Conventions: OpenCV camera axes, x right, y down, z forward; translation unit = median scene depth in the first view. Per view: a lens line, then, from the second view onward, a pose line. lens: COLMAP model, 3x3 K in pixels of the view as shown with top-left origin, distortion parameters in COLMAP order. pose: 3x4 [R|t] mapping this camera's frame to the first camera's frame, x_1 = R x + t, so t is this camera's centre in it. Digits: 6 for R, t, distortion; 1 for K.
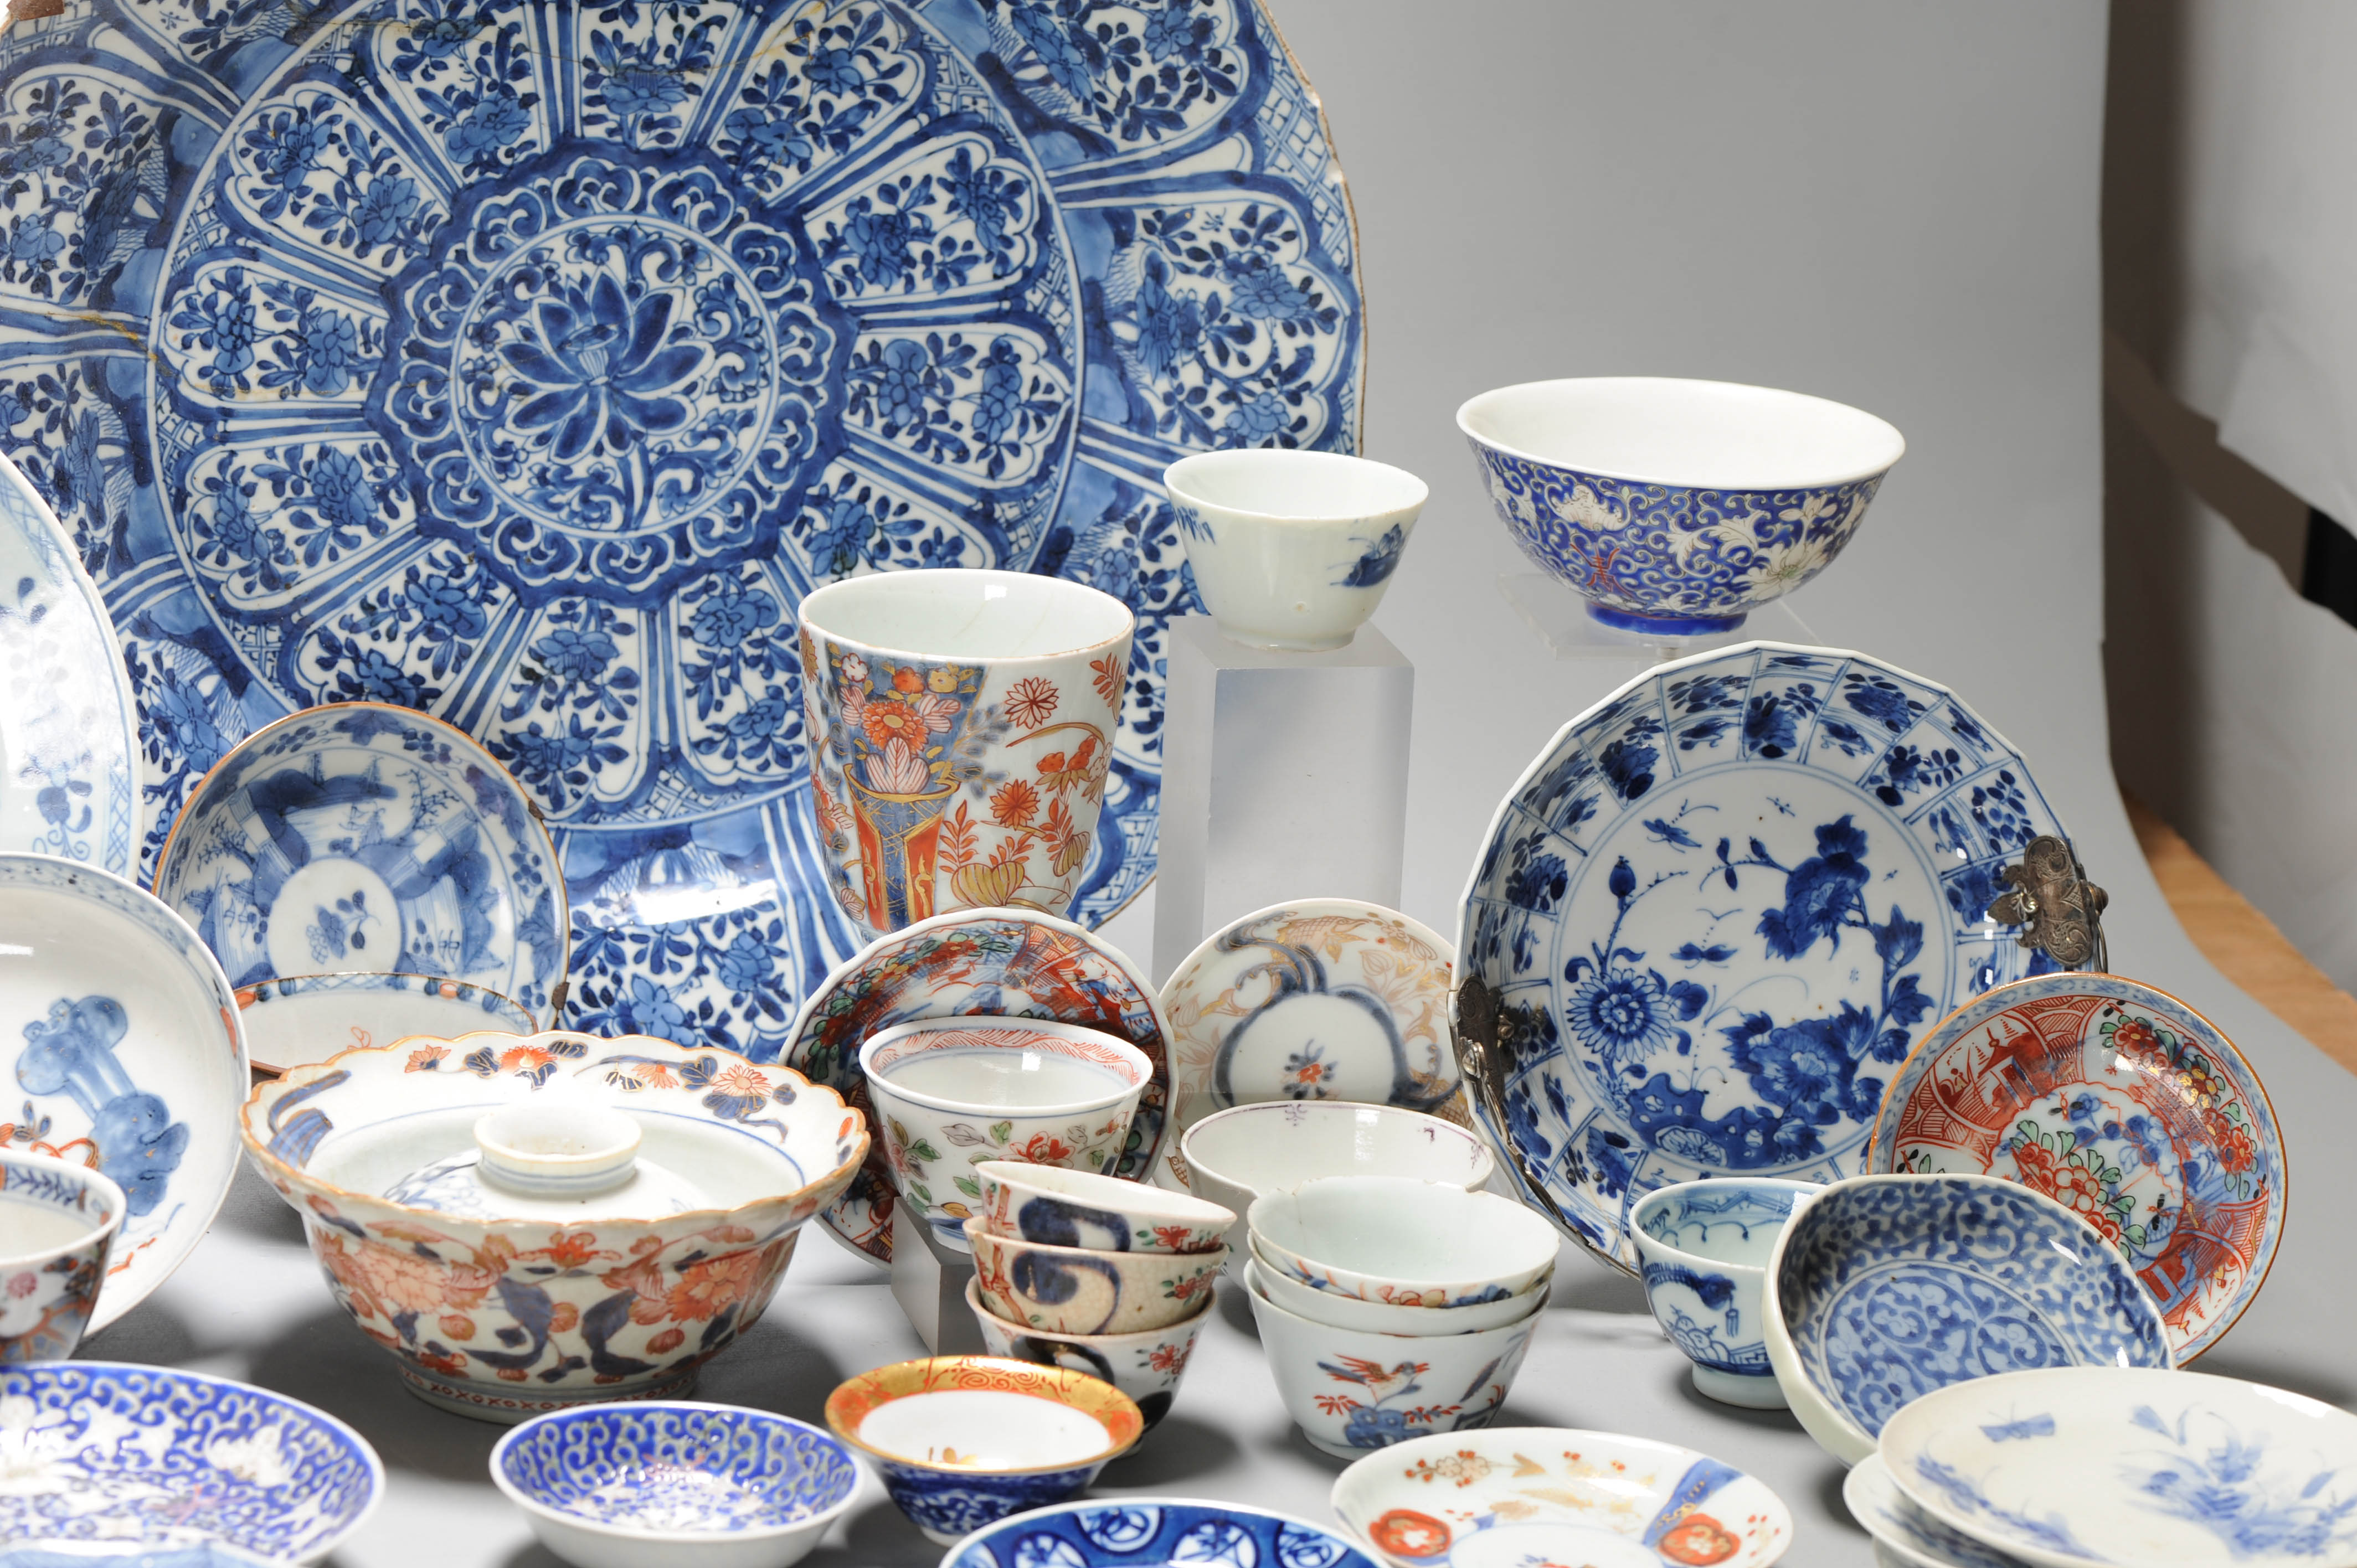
lens RADIAL K [[7730.2, 0, 1186.8], [0, 7730.2, 852.2], [0, 0, 1]] dist [-0.173323, 0.000000]
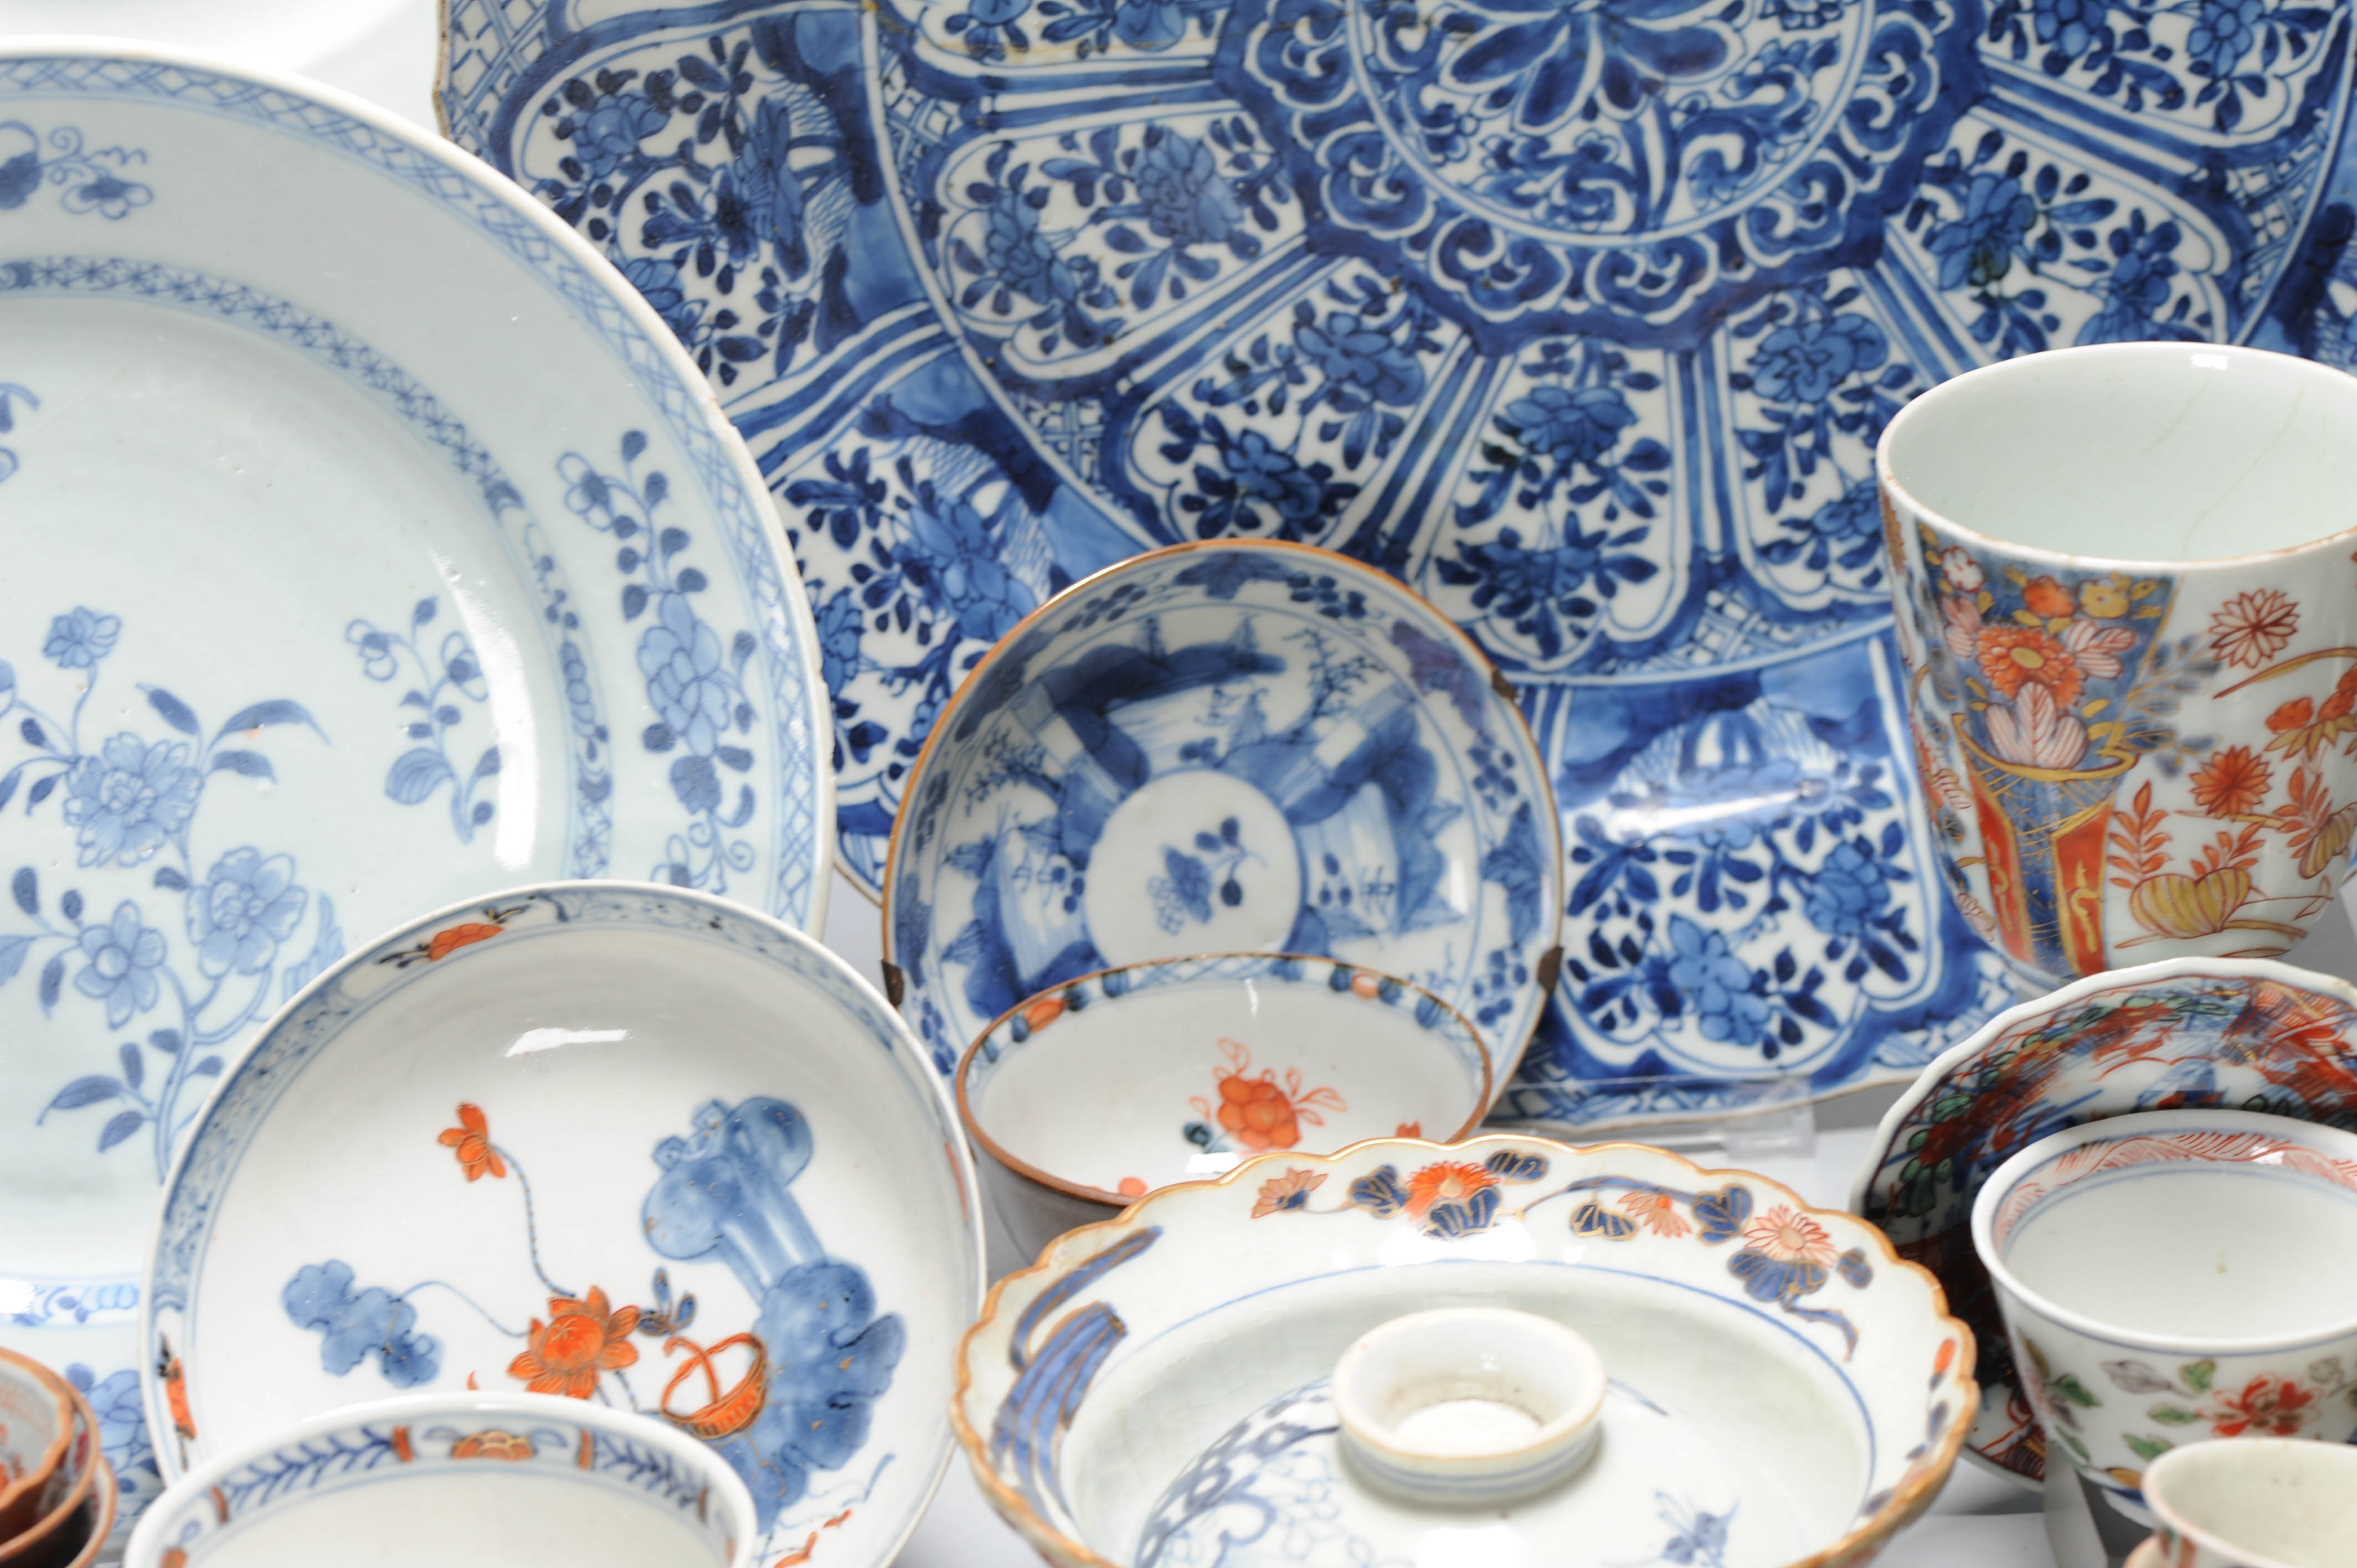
lens RADIAL K [[7730.2, 0, 1088.4], [0, 7730.2, 876.9], [0, 0, 1]] dist [-0.173323, 0.000000]
pose [[0.977416, 0.001555, -0.211318, 0.017595], [0.035467, 0.984582, 0.171291, -0.103646], [0.208327, -0.174917, 0.962291, 0.388529]]
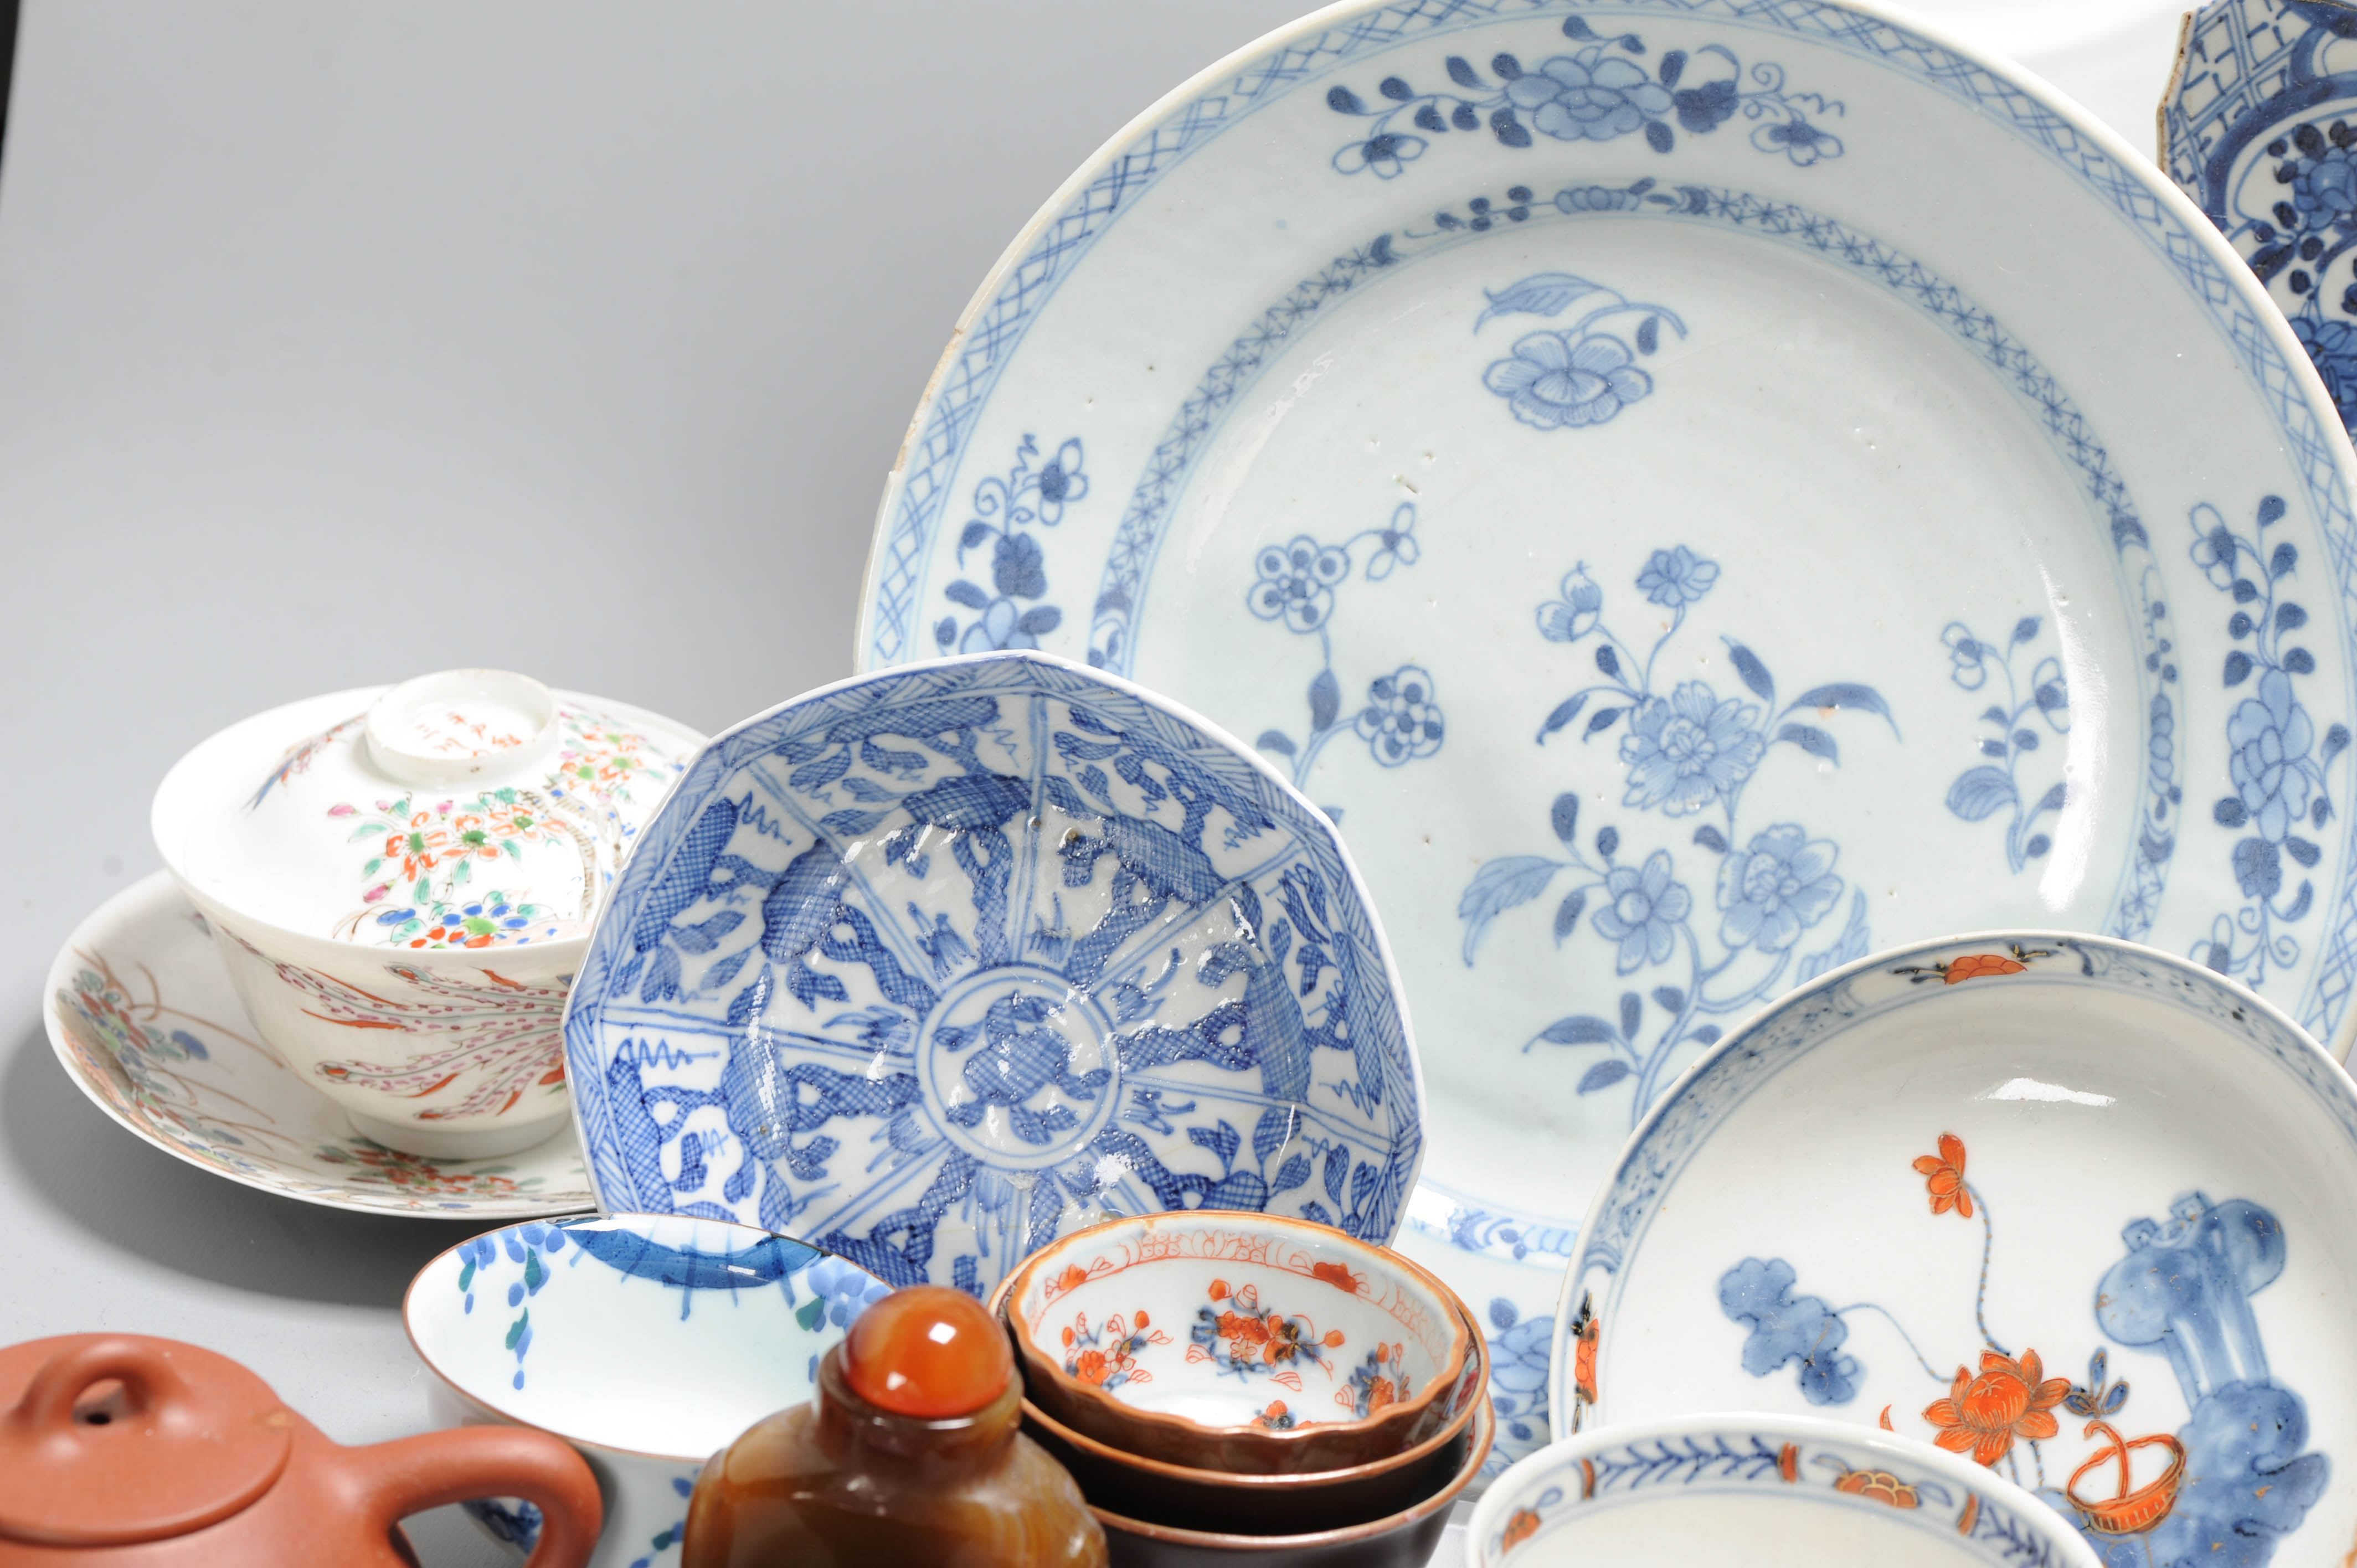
lens RADIAL K [[7730.2, 0, 1008.5], [0, 7730.2, 927.0], [0, 0, 1]] dist [-0.173323, 0.000000]
pose [[0.868844, 0.224999, -0.441005, 0.035006], [-0.146941, 0.967821, 0.204283, -0.108661], [0.472777, -0.112689, 0.873947, 0.414733]]
